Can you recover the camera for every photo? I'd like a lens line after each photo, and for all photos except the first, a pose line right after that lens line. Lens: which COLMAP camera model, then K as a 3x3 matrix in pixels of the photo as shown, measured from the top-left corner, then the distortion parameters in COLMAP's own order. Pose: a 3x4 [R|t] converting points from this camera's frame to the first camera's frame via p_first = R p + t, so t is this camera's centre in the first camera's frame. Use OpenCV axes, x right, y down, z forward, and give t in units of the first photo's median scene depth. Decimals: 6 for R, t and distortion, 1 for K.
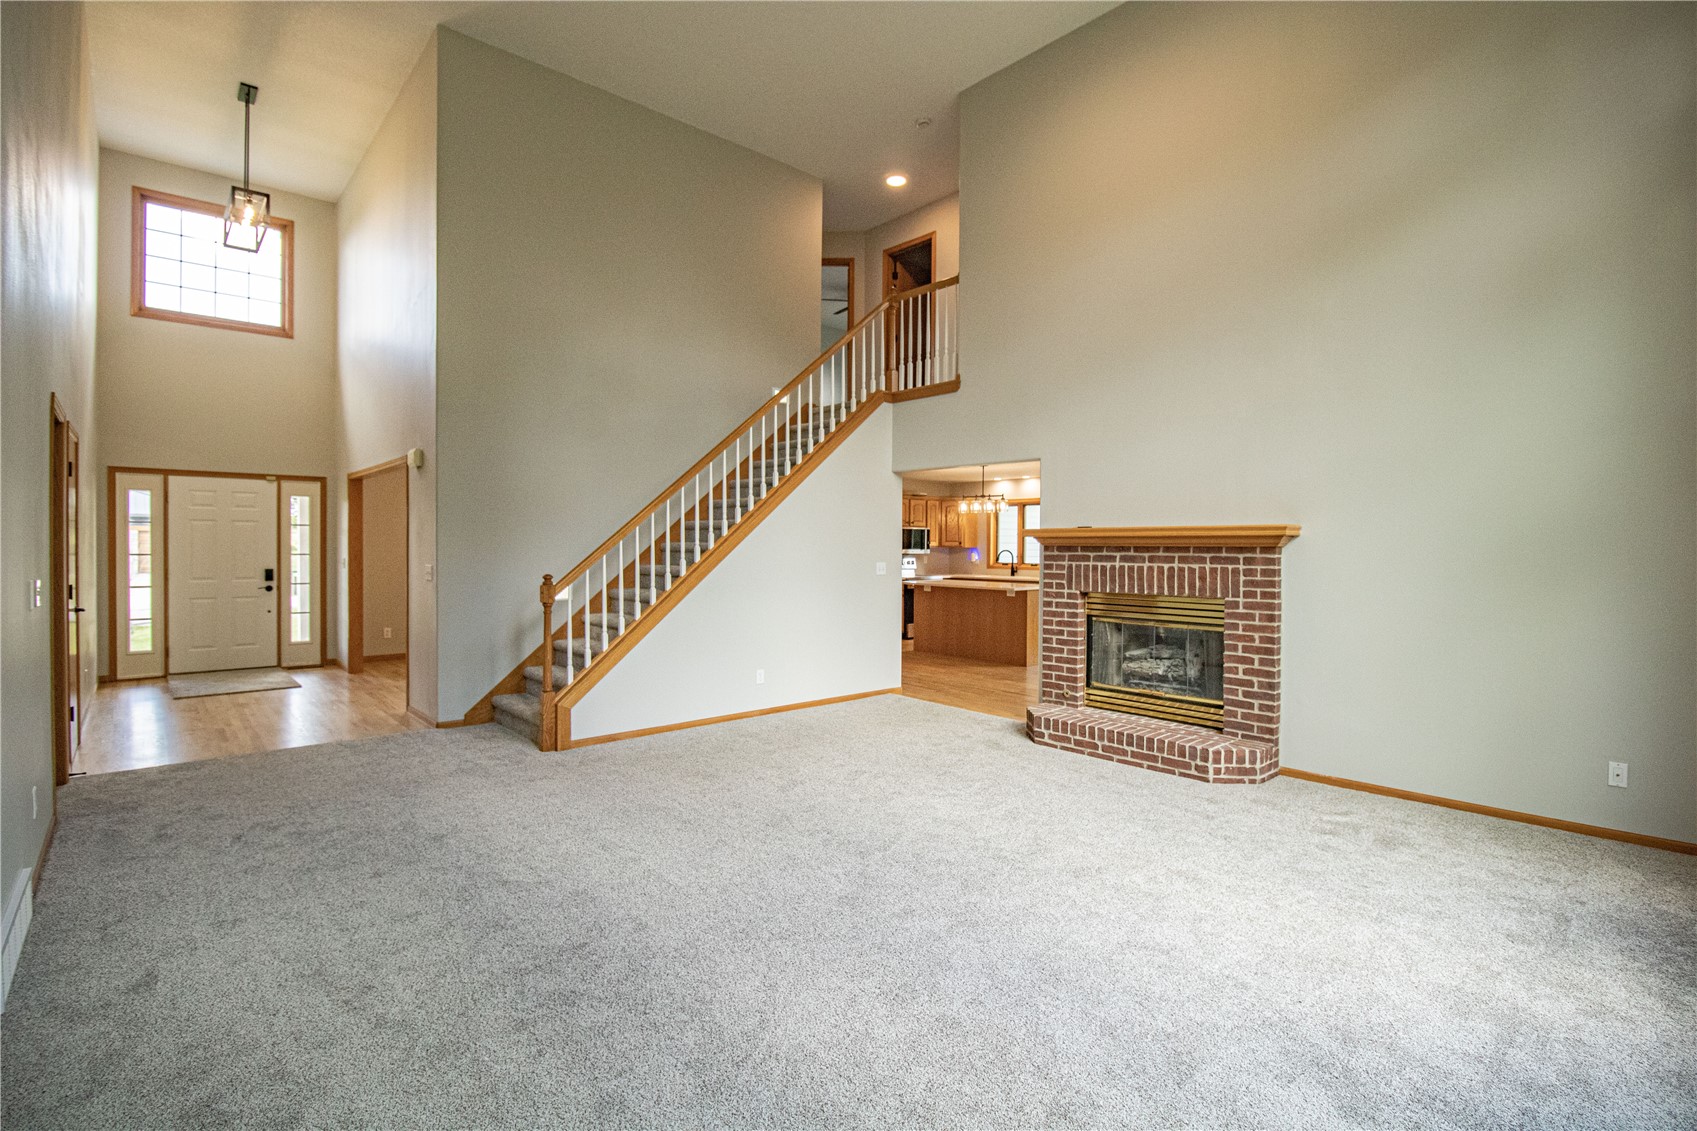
lens RADIAL K [[792.1, 0, 854.2], [0, 792.1, 558.9], [0, 0, 1]] dist [-0.013675, -0.001334]
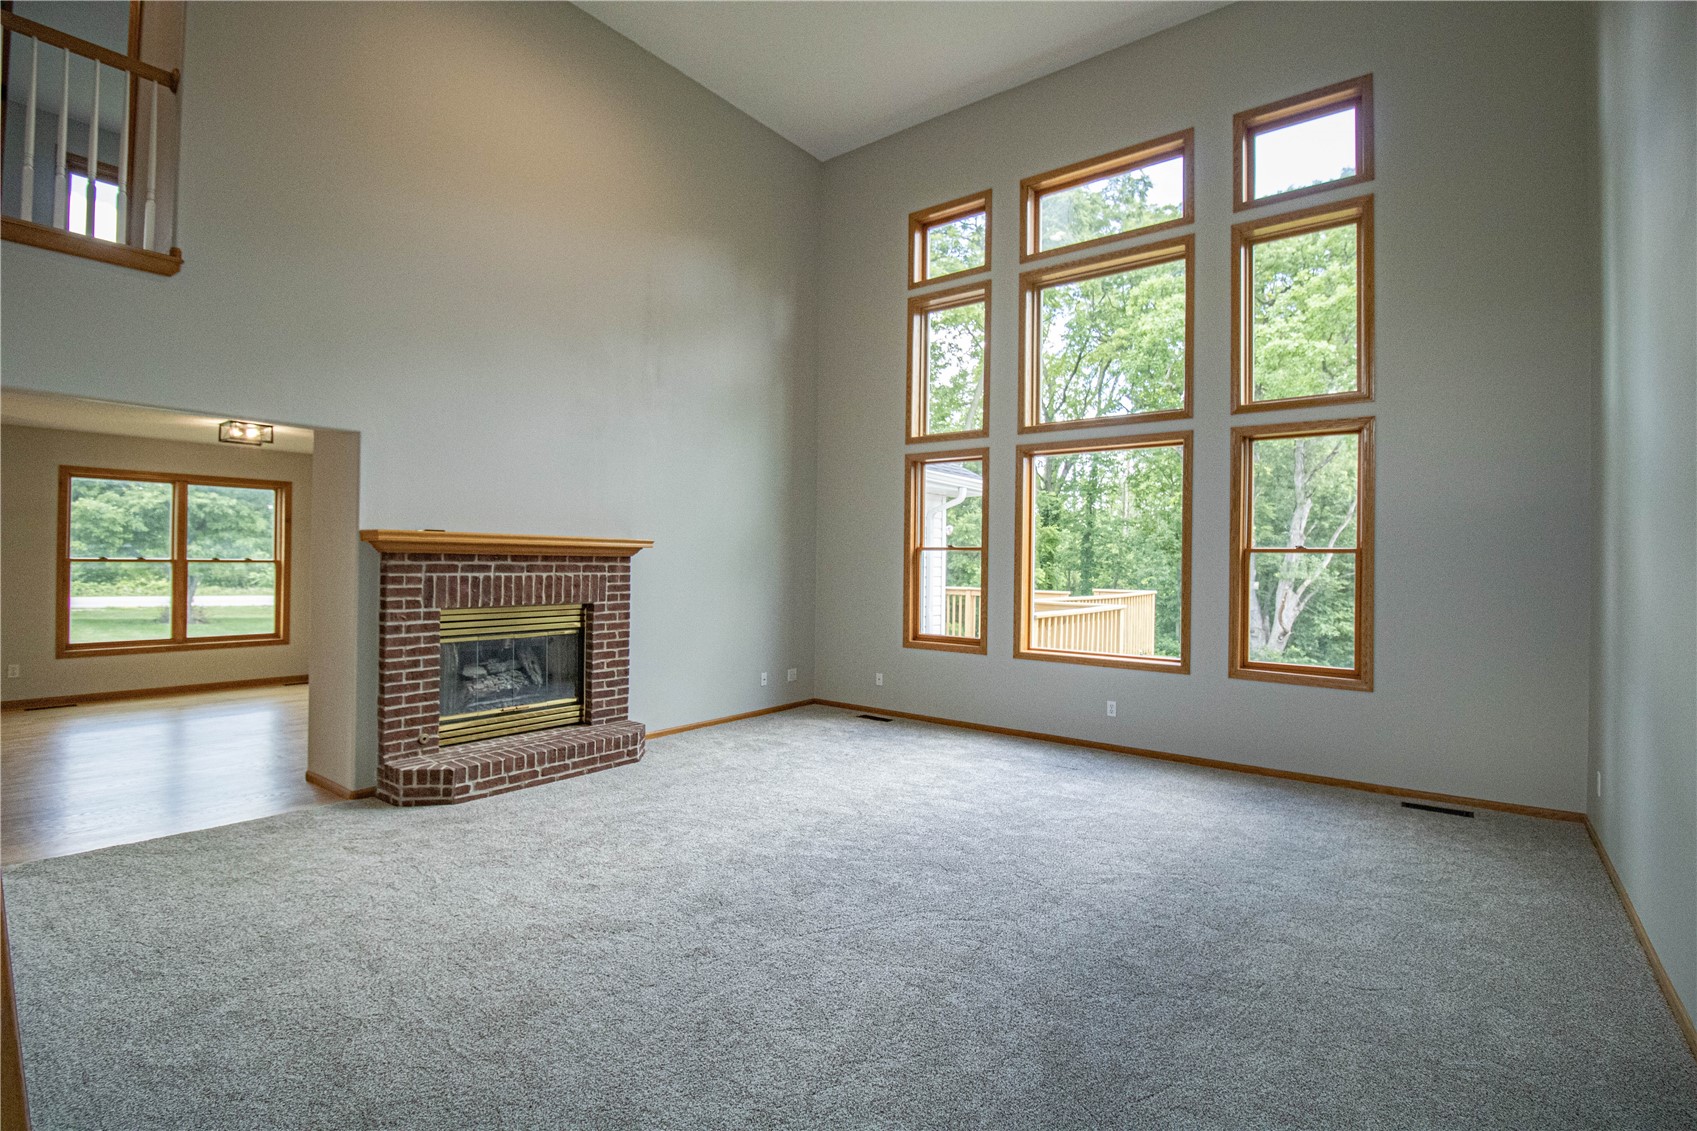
lens RADIAL K [[792.1, 0, 853.1], [0, 792.1, 560.5], [0, 0, 1]] dist [-0.013675, -0.001334]
pose [[-0.192940, -0.005977, 0.981192, -0.658013], [0.000508, 0.999981, 0.006192, -0.015314], [-0.981210, 0.001693, -0.192933, 0.810320]]
